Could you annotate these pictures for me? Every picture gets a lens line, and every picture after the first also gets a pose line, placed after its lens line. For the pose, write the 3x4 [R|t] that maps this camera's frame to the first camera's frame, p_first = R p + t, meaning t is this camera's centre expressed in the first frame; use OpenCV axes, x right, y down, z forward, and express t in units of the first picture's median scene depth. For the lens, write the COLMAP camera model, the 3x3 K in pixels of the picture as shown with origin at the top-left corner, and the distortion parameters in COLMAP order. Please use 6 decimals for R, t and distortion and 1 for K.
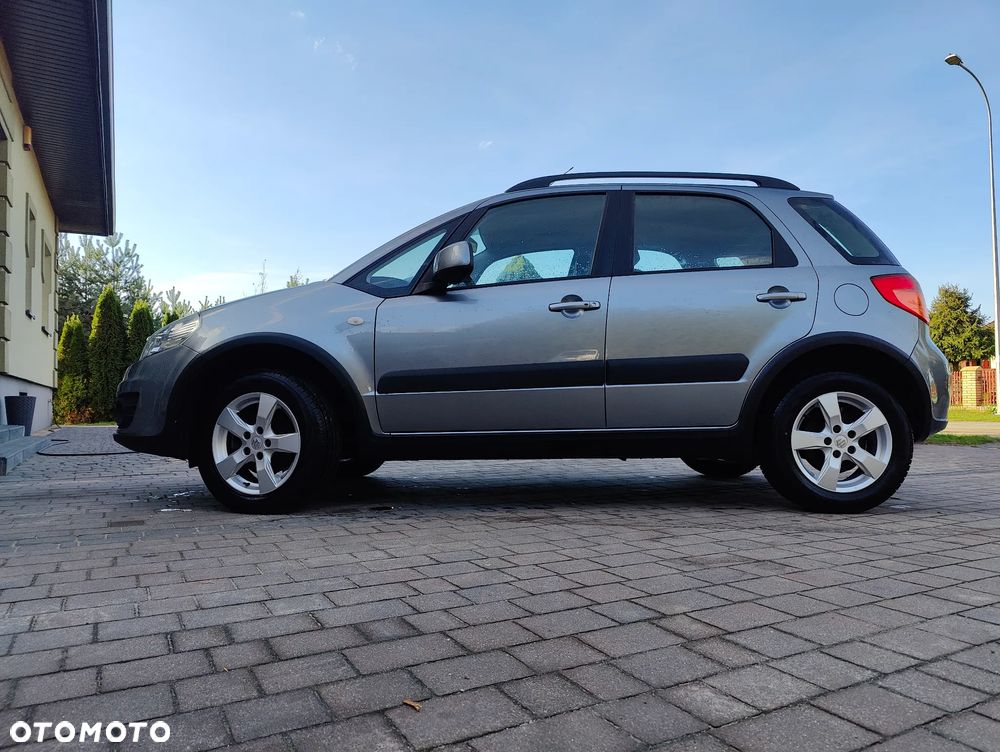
lens RADIAL K [[684.4, 0, 502.4], [0, 684.4, 379.7], [0, 0, 1]] dist [0.045960, -0.047978]
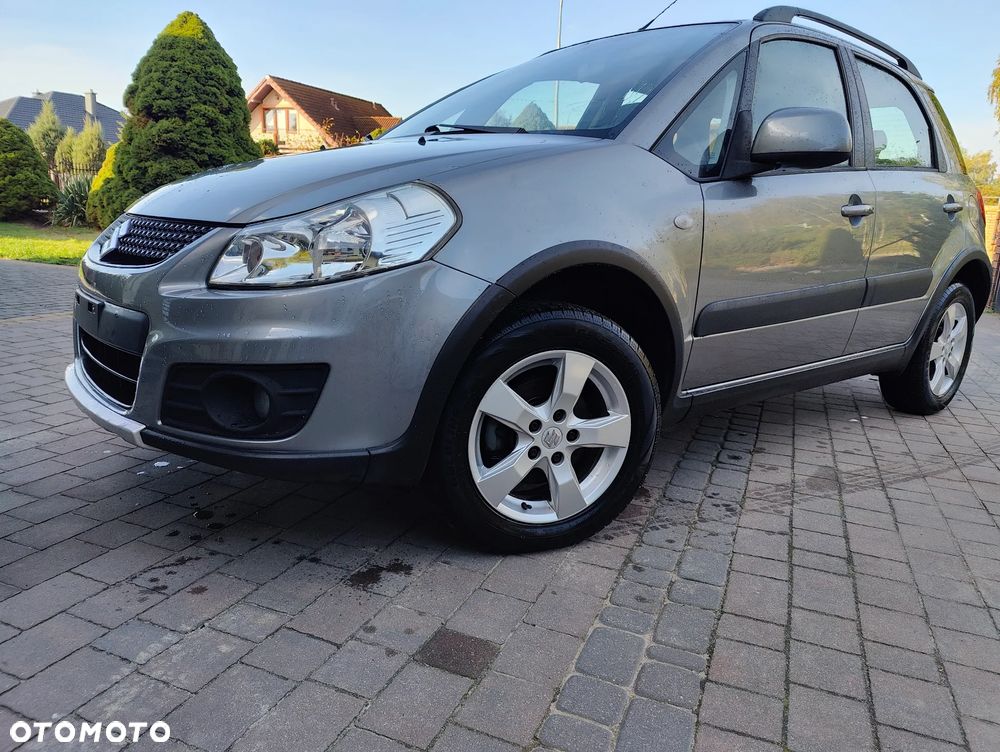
lens RADIAL K [[697.9, 0, 495.8], [0, 697.9, 378.1], [0, 0, 1]] dist [0.039795, -0.043485]
pose [[0.785447, -0.105814, 0.609817, -0.730083], [-0.071319, 0.963241, 0.258999, -0.099950], [-0.614807, -0.246921, 0.749028, 0.599593]]
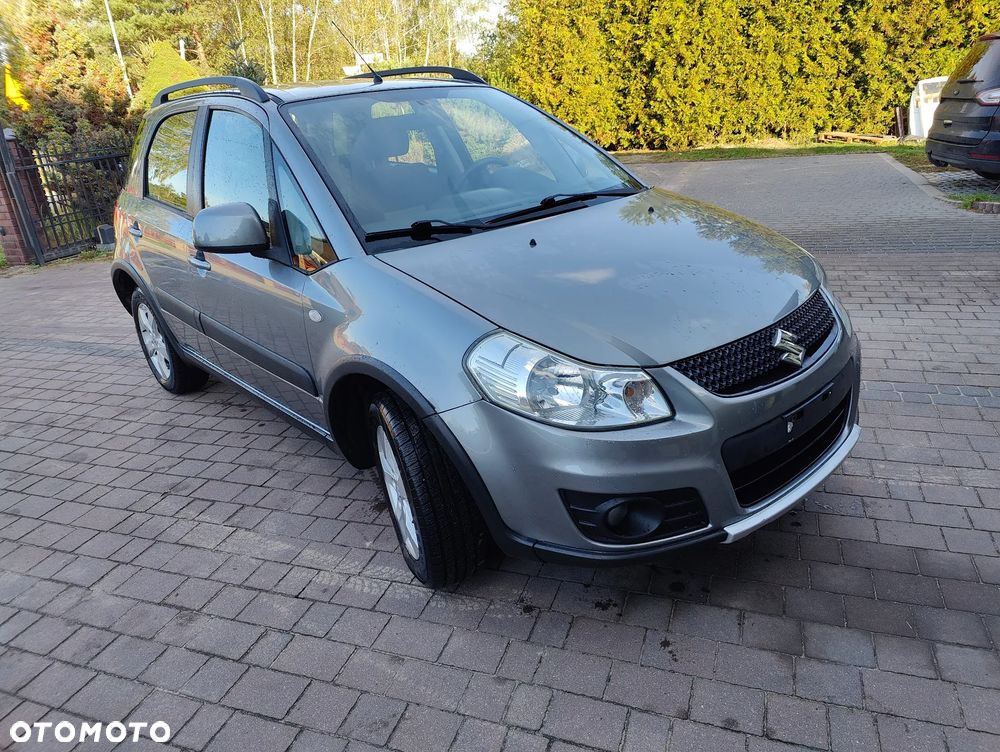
lens RADIAL K [[685.0, 0, 504.8], [0, 685.0, 373.0], [0, 0, 1]] dist [0.042151, -0.043938]
pose [[-0.649566, -0.226650, 0.725737, -0.910656], [0.057912, 0.937011, 0.344466, -0.249458], [-0.758096, 0.265782, -0.595525, 1.852113]]
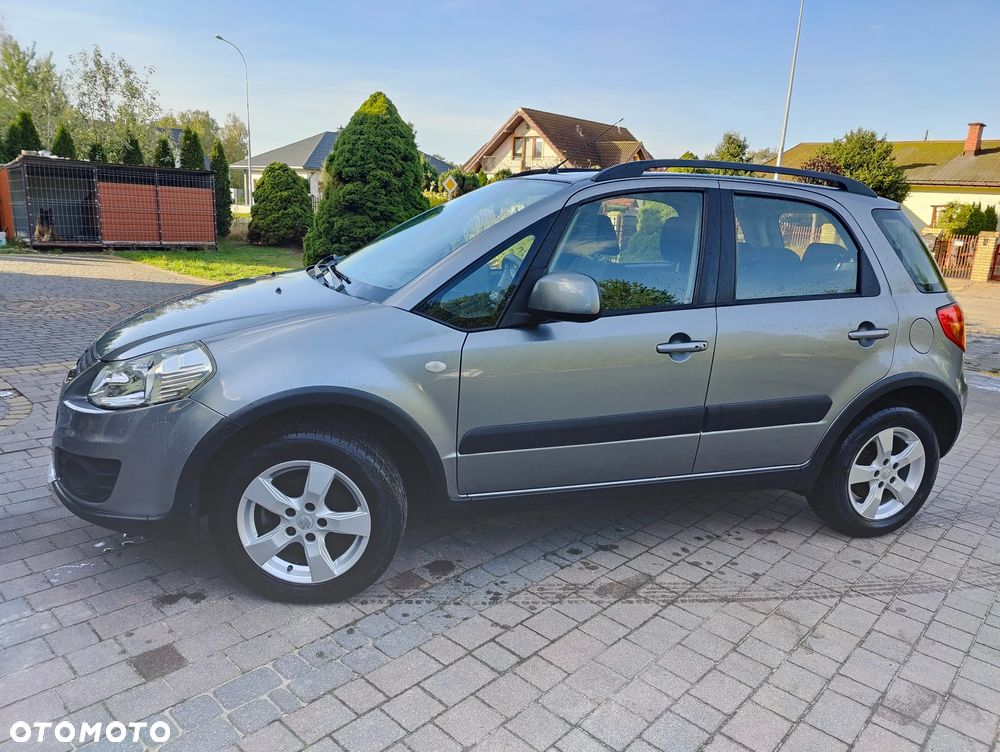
lens RADIAL K [[689.7, 0, 496.1], [0, 689.7, 376.7], [0, 0, 1]] dist [0.042741, -0.039072]
pose [[0.949875, -0.014046, 0.312313, -0.388571], [-0.072815, 0.961576, 0.264707, -0.283190], [-0.304031, -0.274180, 0.912354, 0.263987]]
